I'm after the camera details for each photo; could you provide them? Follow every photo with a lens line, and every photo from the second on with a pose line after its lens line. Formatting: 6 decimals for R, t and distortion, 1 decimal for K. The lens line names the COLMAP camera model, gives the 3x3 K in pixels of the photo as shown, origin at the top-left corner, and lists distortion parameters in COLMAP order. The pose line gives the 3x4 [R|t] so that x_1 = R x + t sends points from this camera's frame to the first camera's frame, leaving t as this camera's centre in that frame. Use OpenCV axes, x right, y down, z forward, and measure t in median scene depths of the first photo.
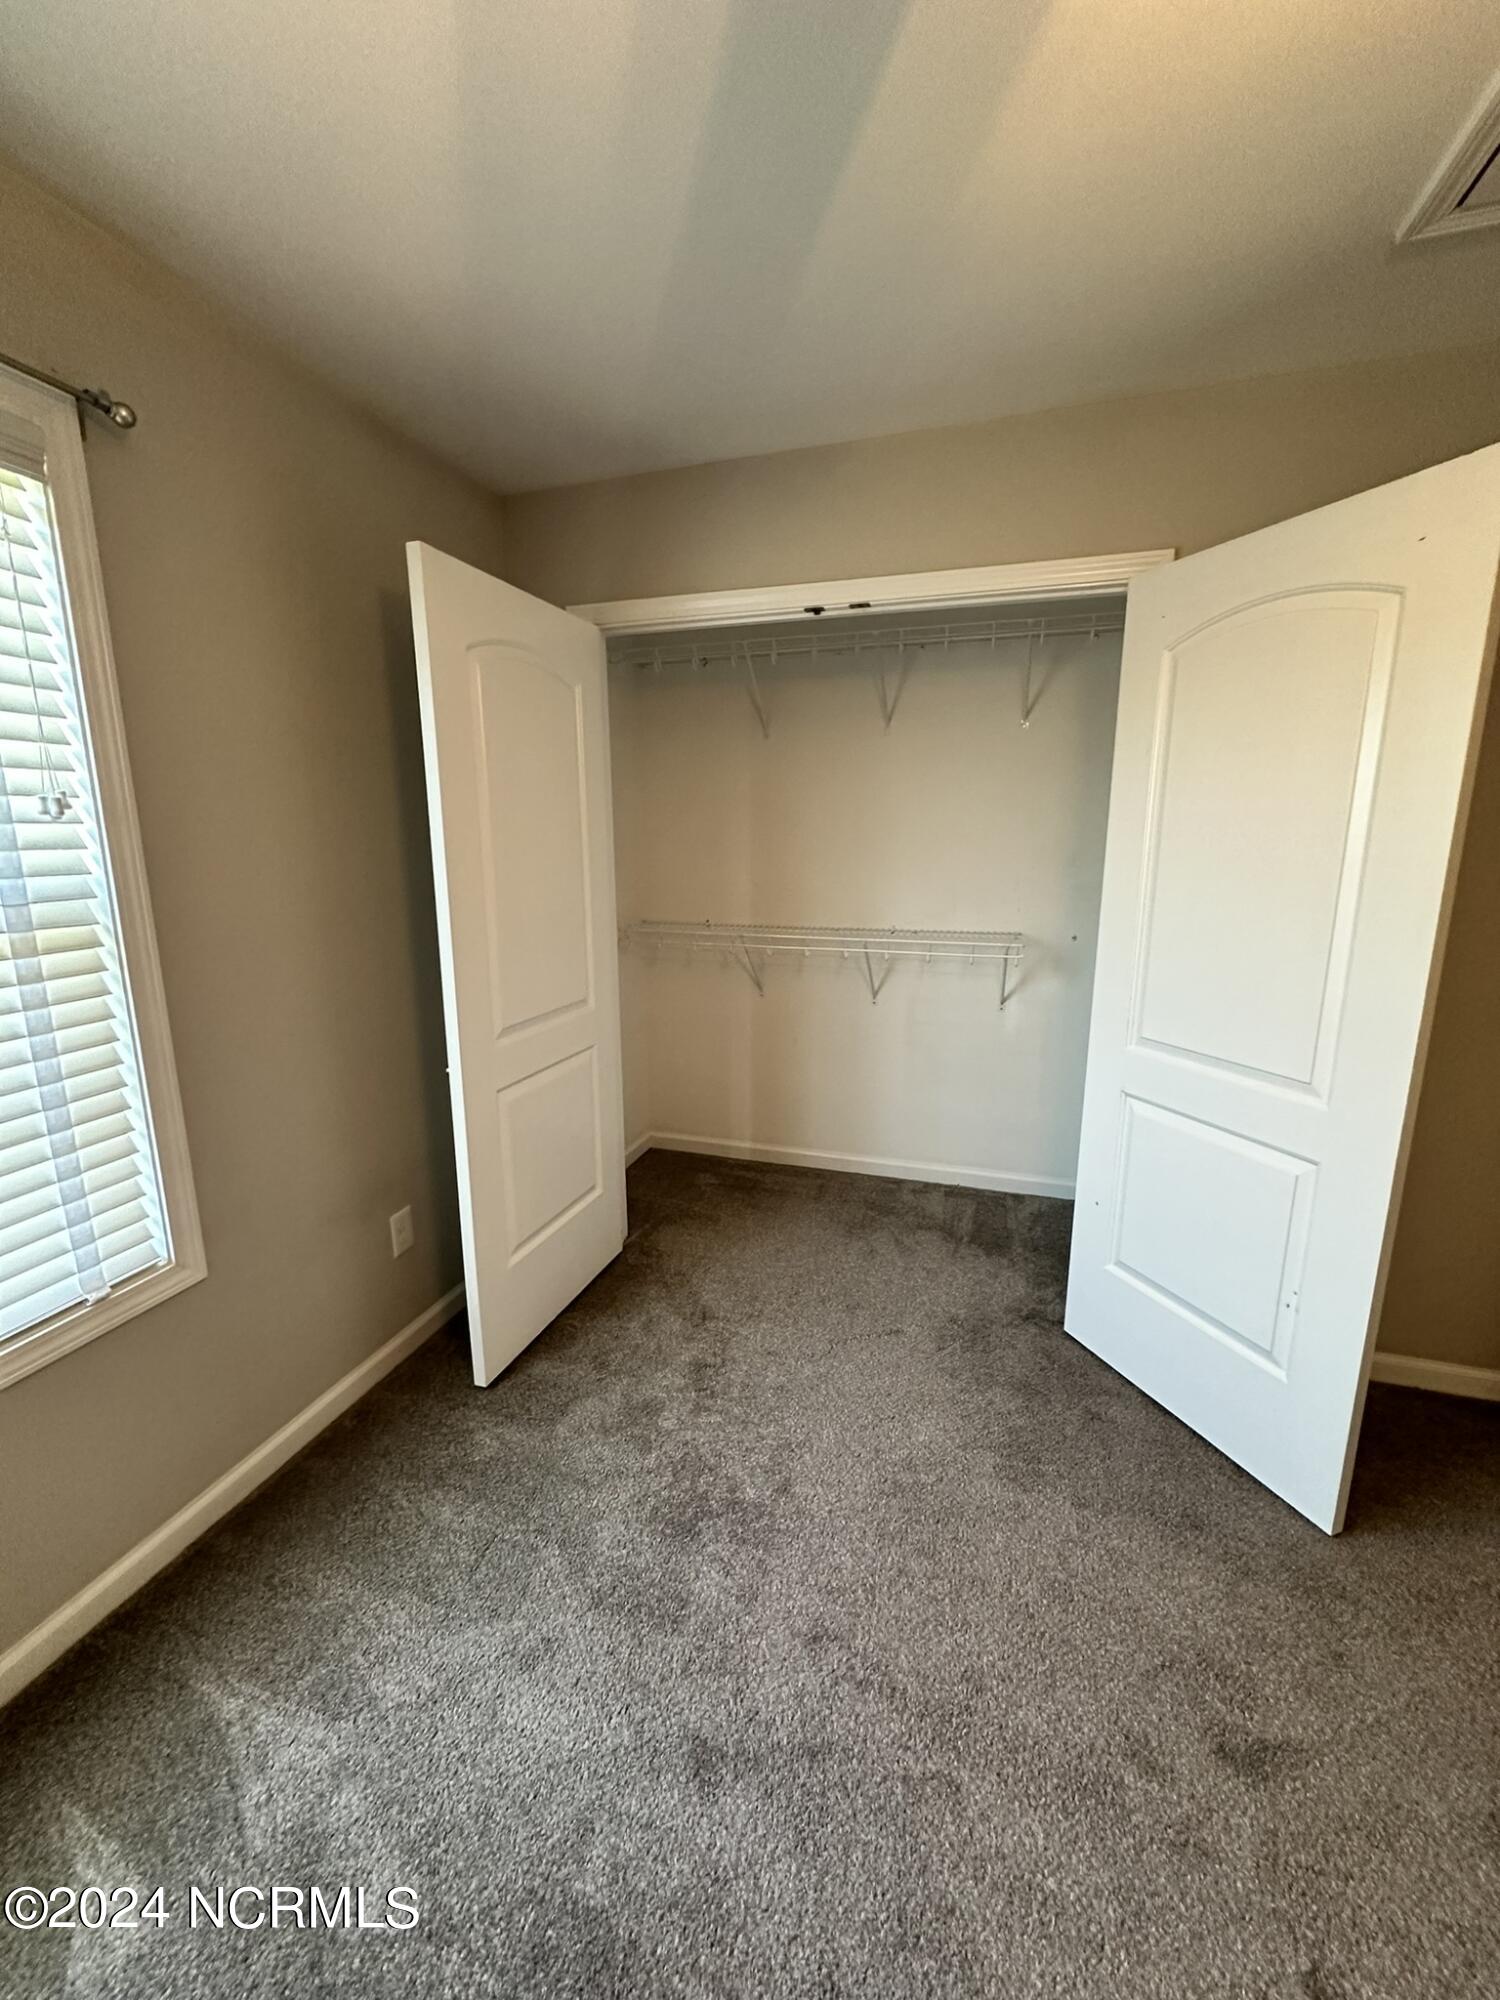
lens RADIAL K [[799.6, 0, 748.5], [0, 799.6, 993.7], [0, 0, 1]] dist [-0.000991, 0.000567]
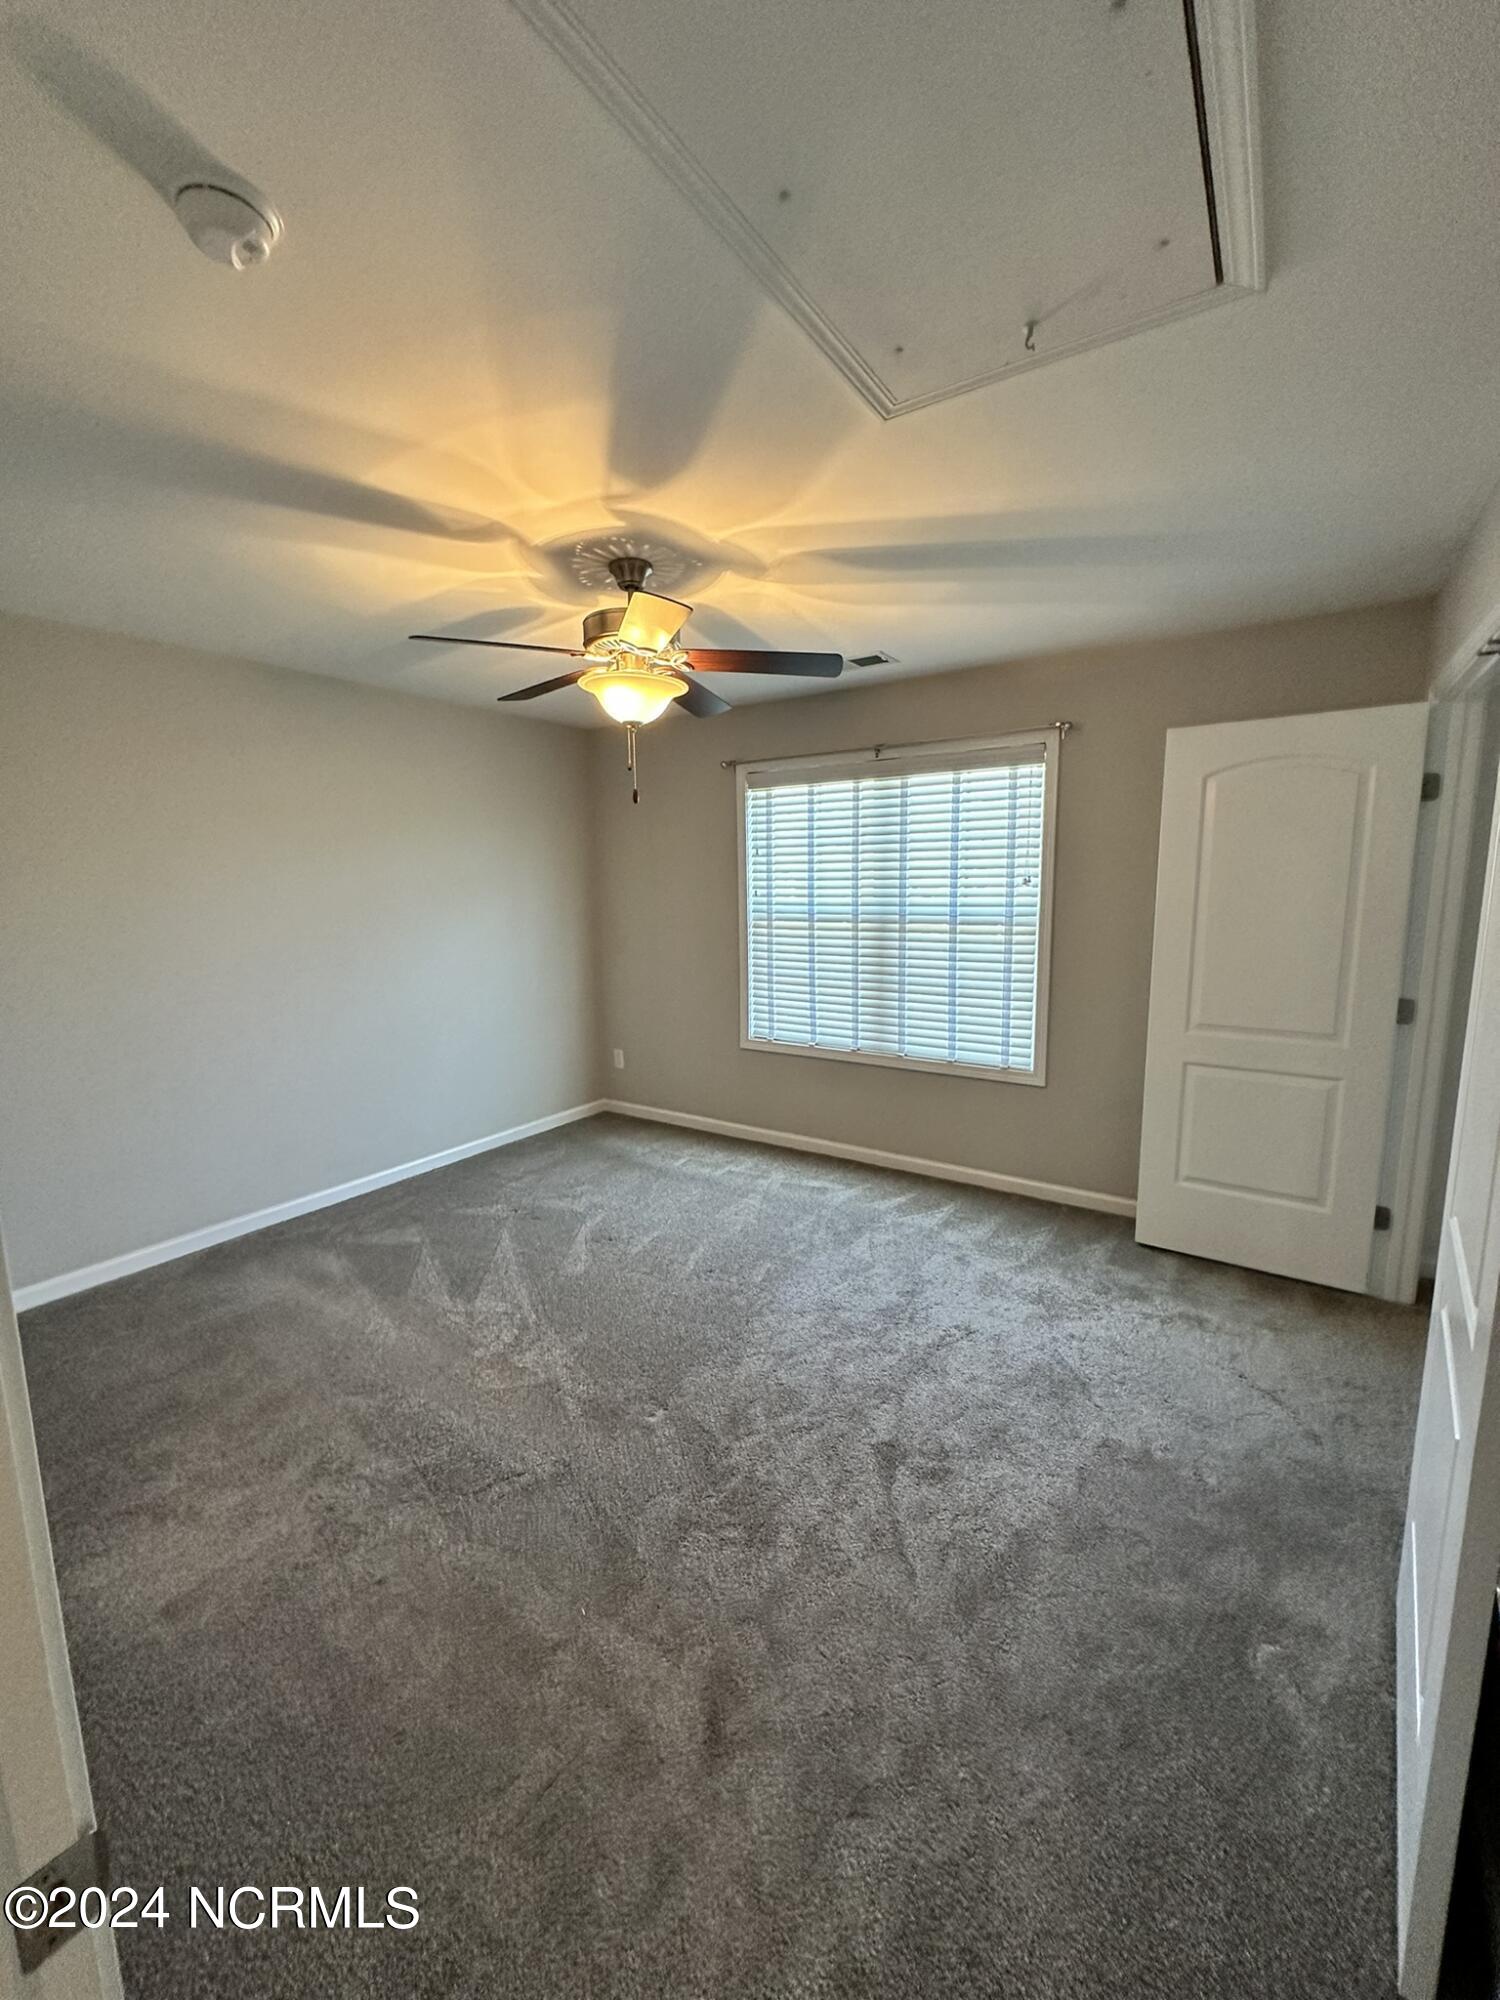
lens RADIAL K [[799.6, 0, 753.6], [0, 799.6, 994.5], [0, 0, 1]] dist [-0.000991, 0.000567]
pose [[-0.273272, 0.135844, -0.952297, 1.614629], [-0.184326, 0.964239, 0.190442, -0.168400], [0.944112, 0.227575, -0.238460, 0.691018]]
